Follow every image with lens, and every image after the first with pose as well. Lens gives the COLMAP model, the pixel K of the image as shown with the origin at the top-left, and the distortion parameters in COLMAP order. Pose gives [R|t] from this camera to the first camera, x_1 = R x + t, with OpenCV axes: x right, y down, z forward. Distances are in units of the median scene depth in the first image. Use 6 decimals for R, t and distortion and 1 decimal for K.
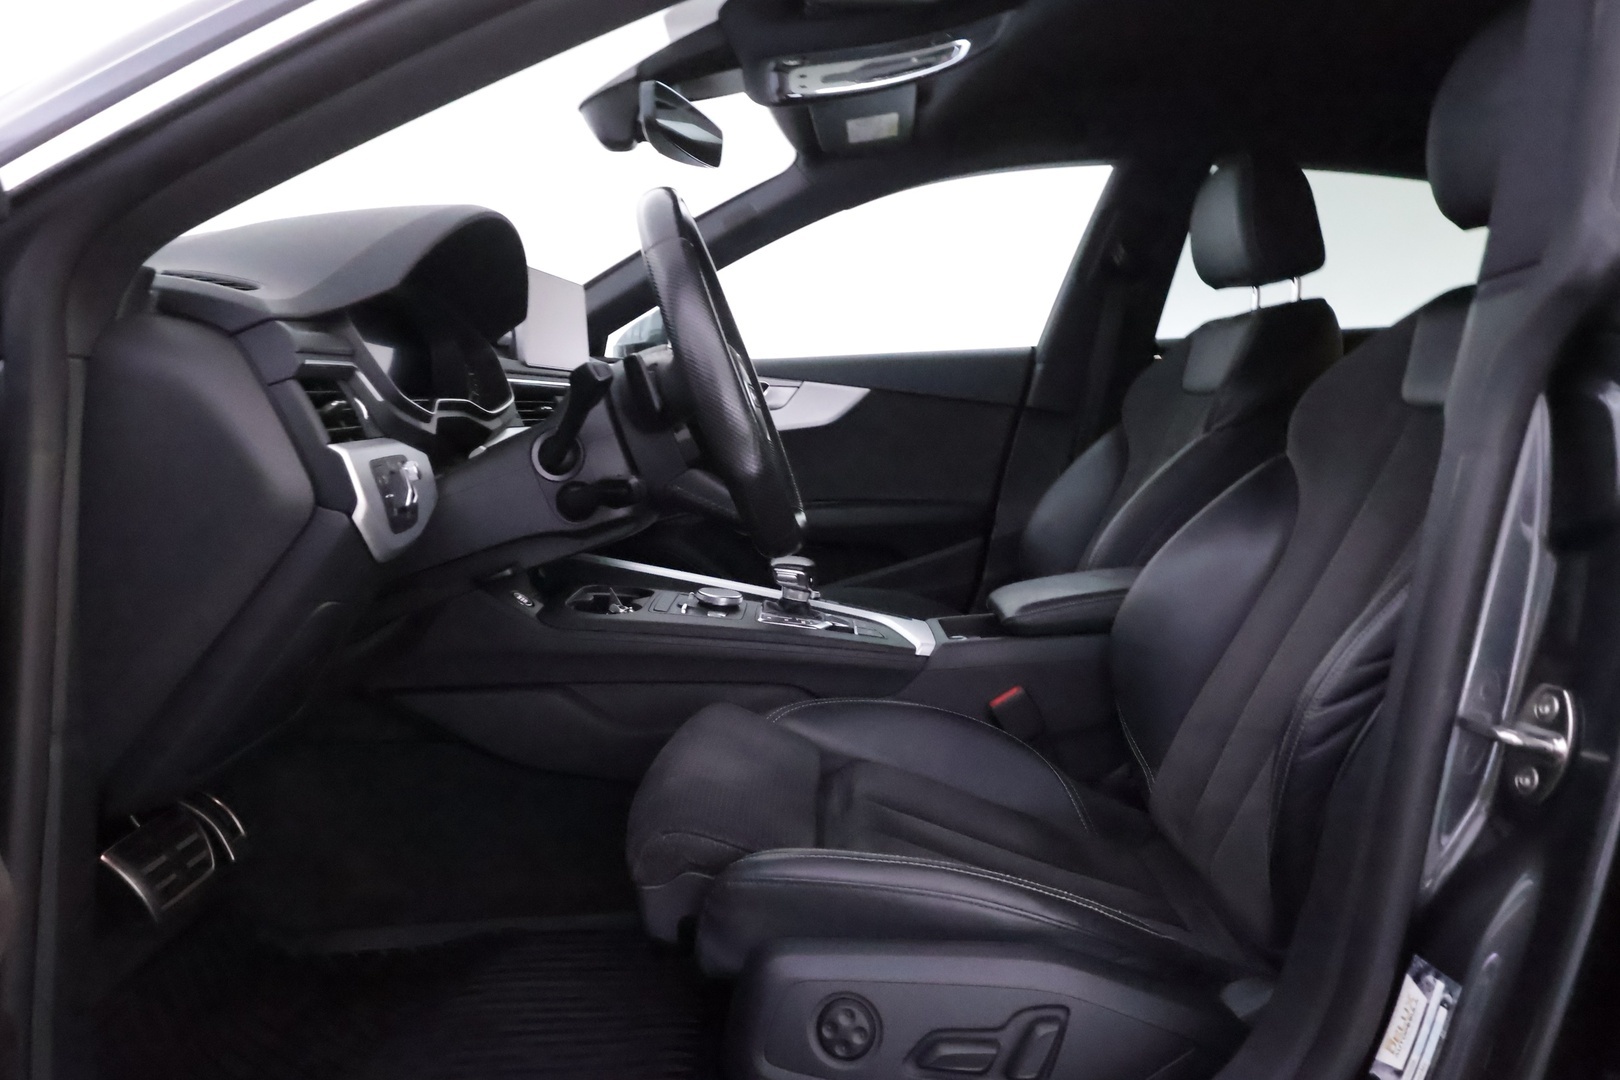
lens RADIAL K [[1189.8, 0, 806.7], [0, 1189.8, 587.9], [0, 0, 1]] dist [0.008132, -0.002963]
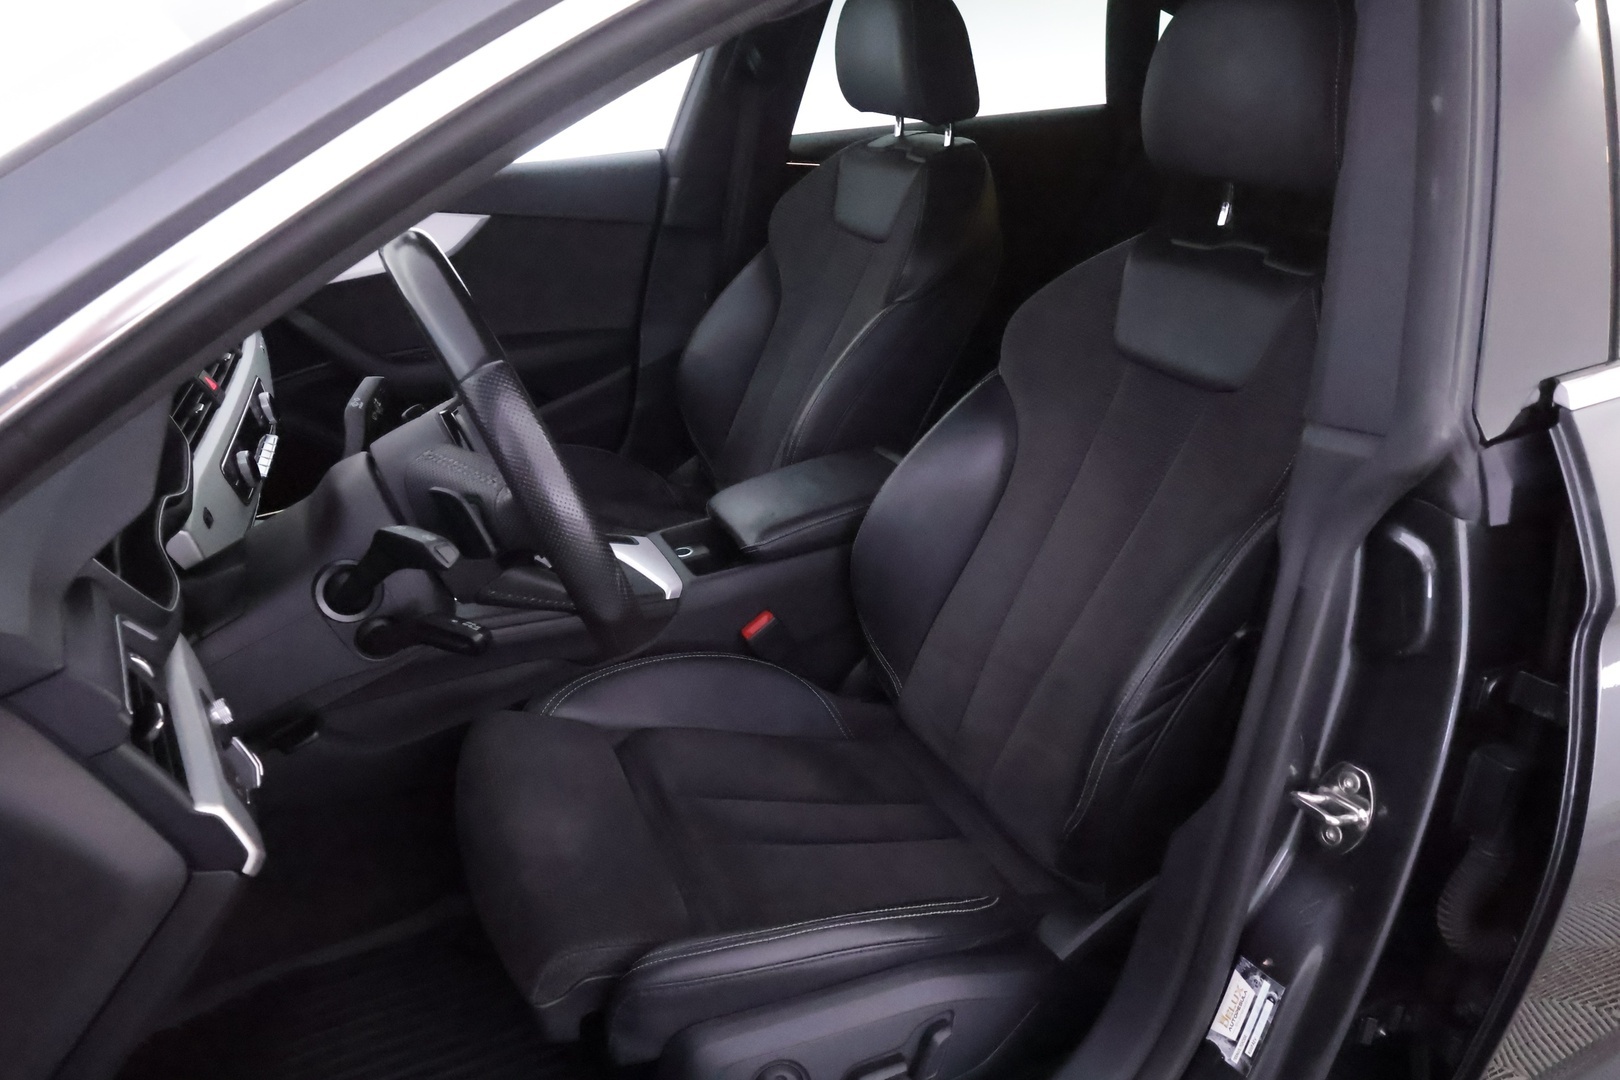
lens RADIAL K [[1167.8, 0, 810.2], [0, 1167.8, 603.0], [0, 0, 1]] dist [-0.078224, 0.122460]
pose [[0.905455, -0.196286, 0.376328, -0.225510], [0.057103, 0.934916, 0.350244, -0.374227], [-0.420583, -0.295641, 0.857733, 0.168335]]
